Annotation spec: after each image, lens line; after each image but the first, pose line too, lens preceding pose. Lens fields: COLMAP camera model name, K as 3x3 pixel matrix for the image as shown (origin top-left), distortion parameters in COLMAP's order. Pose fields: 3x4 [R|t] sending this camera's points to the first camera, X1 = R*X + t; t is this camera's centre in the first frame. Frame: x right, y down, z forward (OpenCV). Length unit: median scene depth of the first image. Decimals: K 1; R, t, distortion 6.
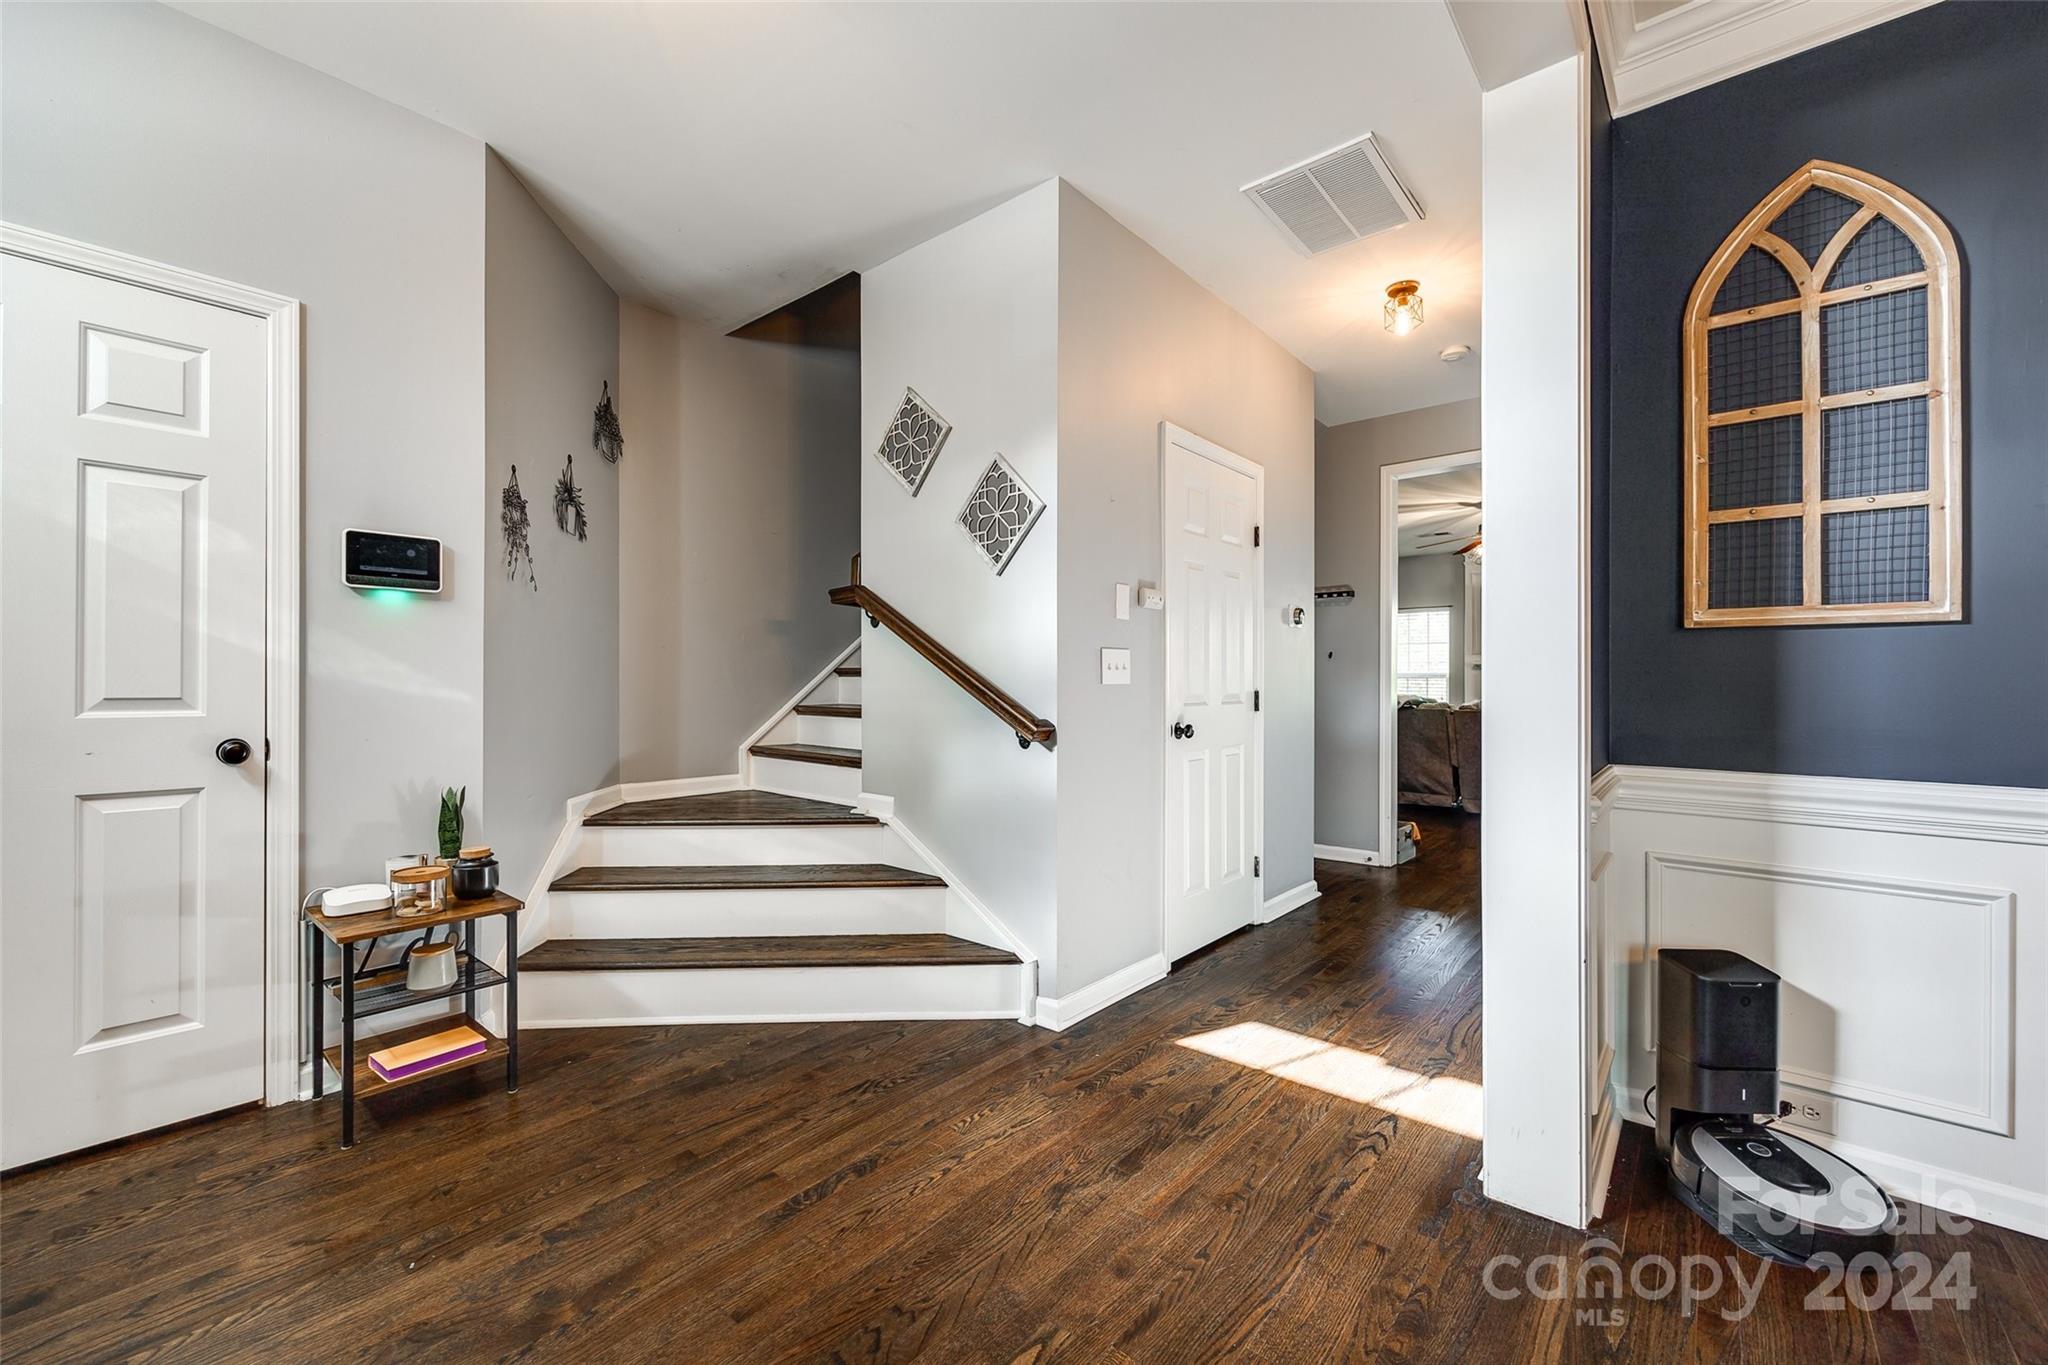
lens RADIAL K [[823.2, 0, 1018.5], [0, 823.2, 681.3], [0, 0, 1]] dist [-0.003096, 0.000324]
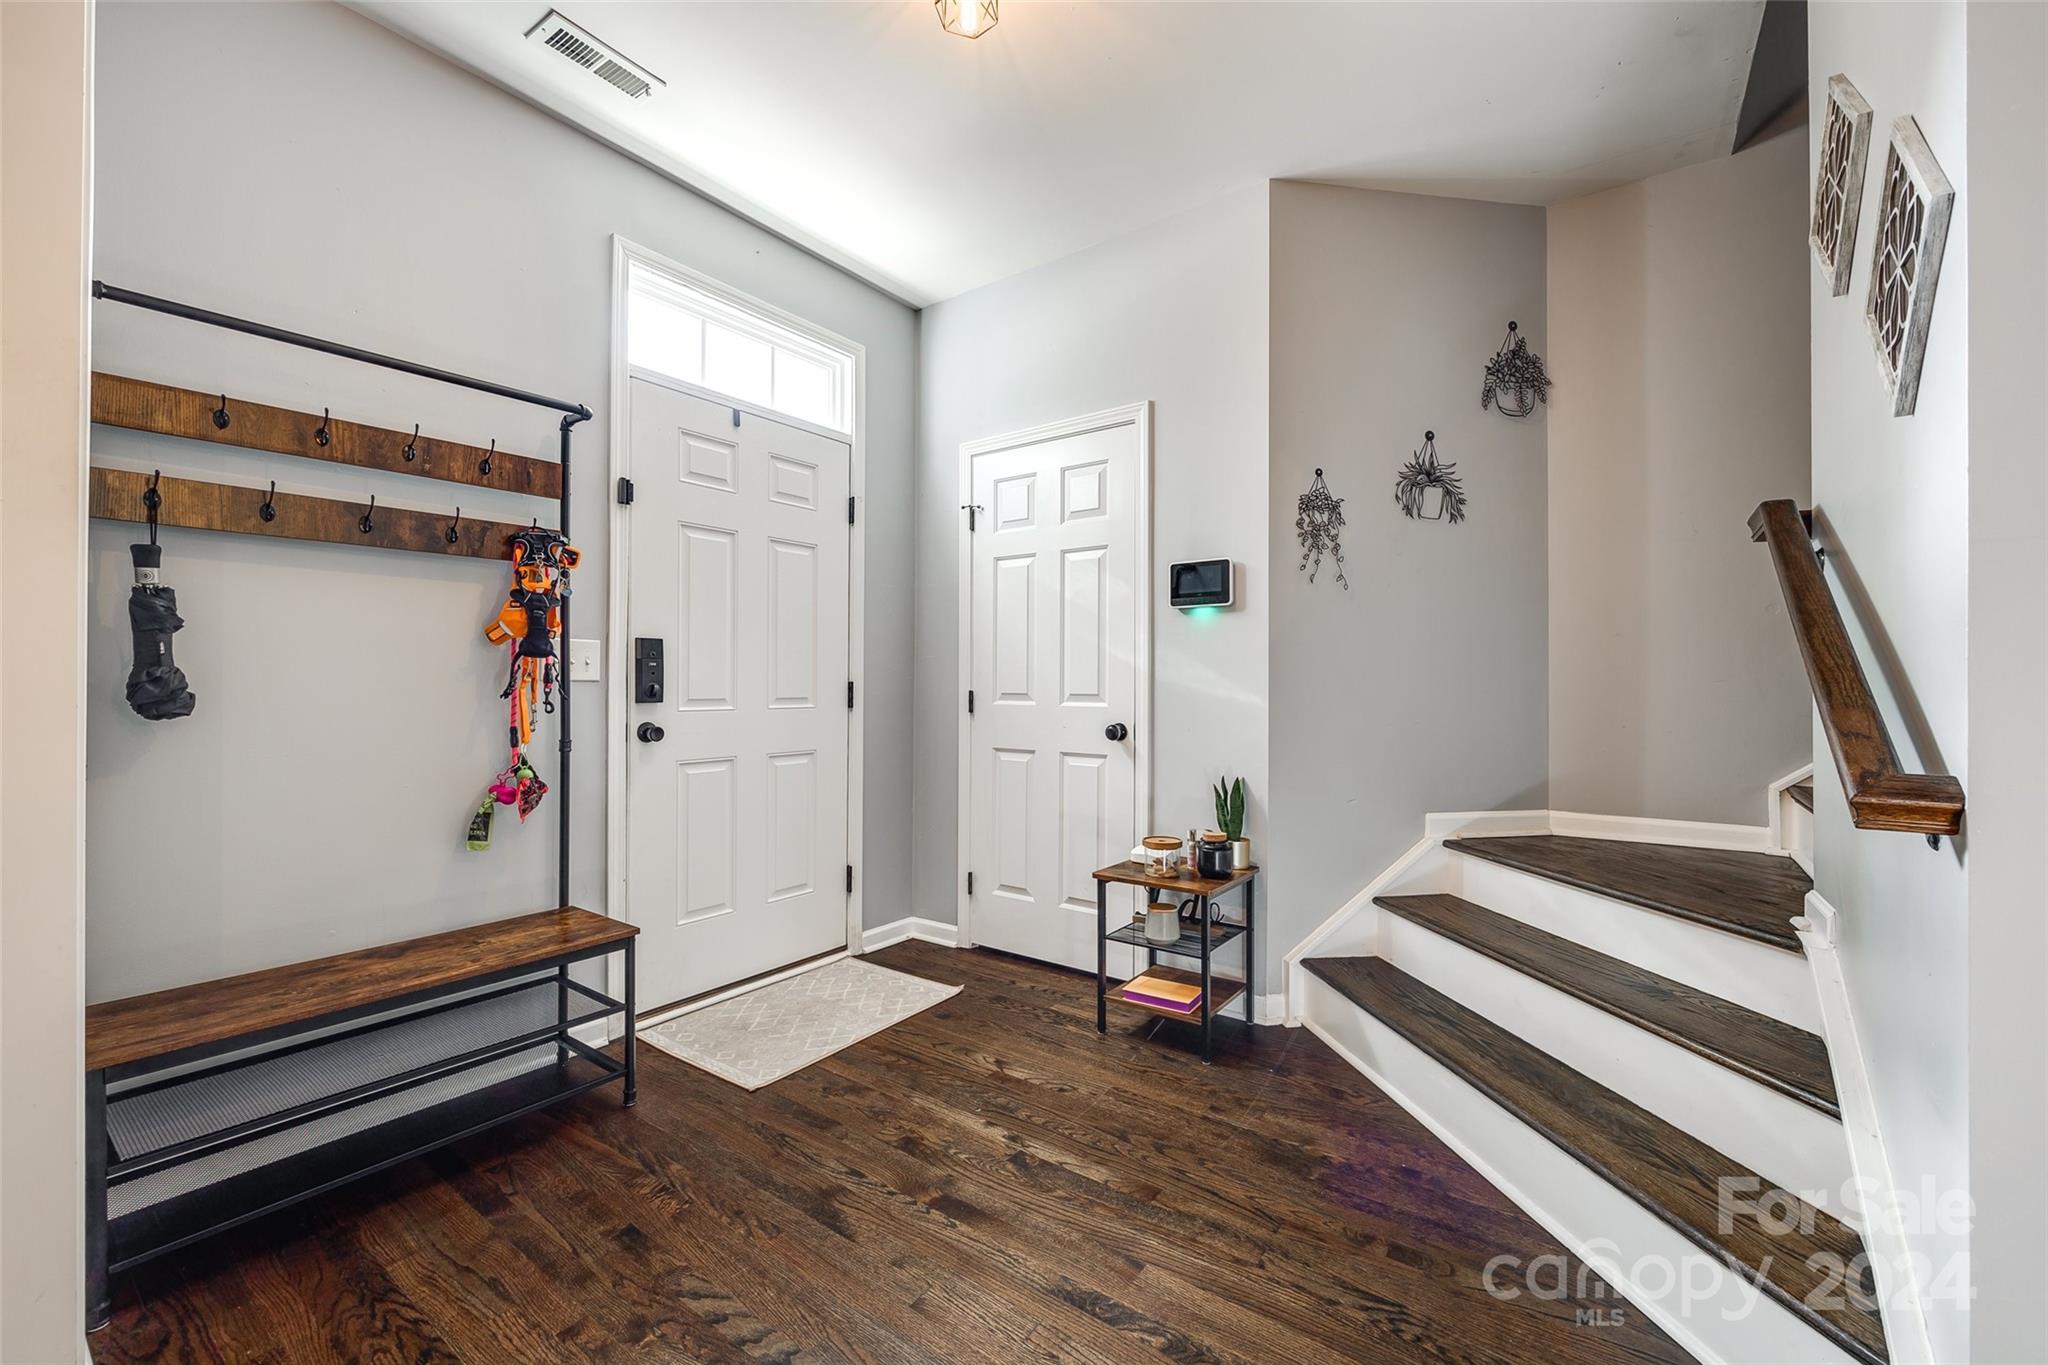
lens RADIAL K [[823.2, 0, 1023.1], [0, 823.2, 680.2], [0, 0, 1]] dist [-0.003096, 0.000324]
pose [[0.072675, -0.011585, -0.997288, 0.427211], [0.001988, 0.999932, -0.011471, 0.009748], [0.997354, -0.001149, 0.072693, 0.655615]]
